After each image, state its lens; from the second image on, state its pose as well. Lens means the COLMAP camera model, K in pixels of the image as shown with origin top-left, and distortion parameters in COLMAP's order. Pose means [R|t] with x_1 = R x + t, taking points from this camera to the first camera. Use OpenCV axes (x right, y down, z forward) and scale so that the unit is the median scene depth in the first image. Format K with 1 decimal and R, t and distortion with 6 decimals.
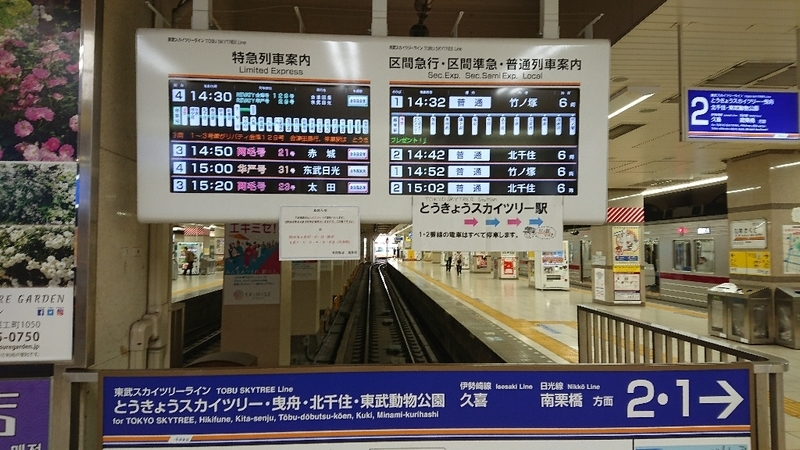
lens RADIAL K [[543.8, 0, 404.3], [0, 543.8, 225.5], [0, 0, 1]] dist [0.182532, -0.252740]
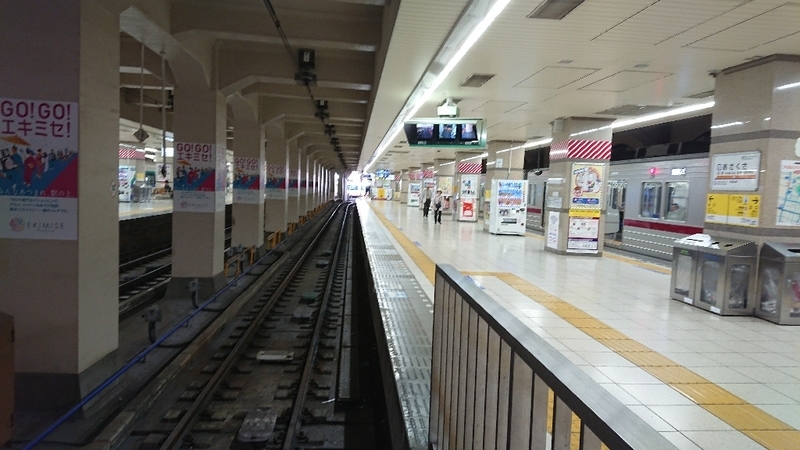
lens RADIAL K [[543.8, 0, 404.3], [0, 543.8, 225.5], [0, 0, 1]] dist [0.182532, -0.252740]
pose [[0.998498, 0.040223, 0.037213, 0.109644], [-0.044063, 0.993078, 0.108875, 0.019519], [-0.032576, -0.110351, 0.993359, 0.195512]]
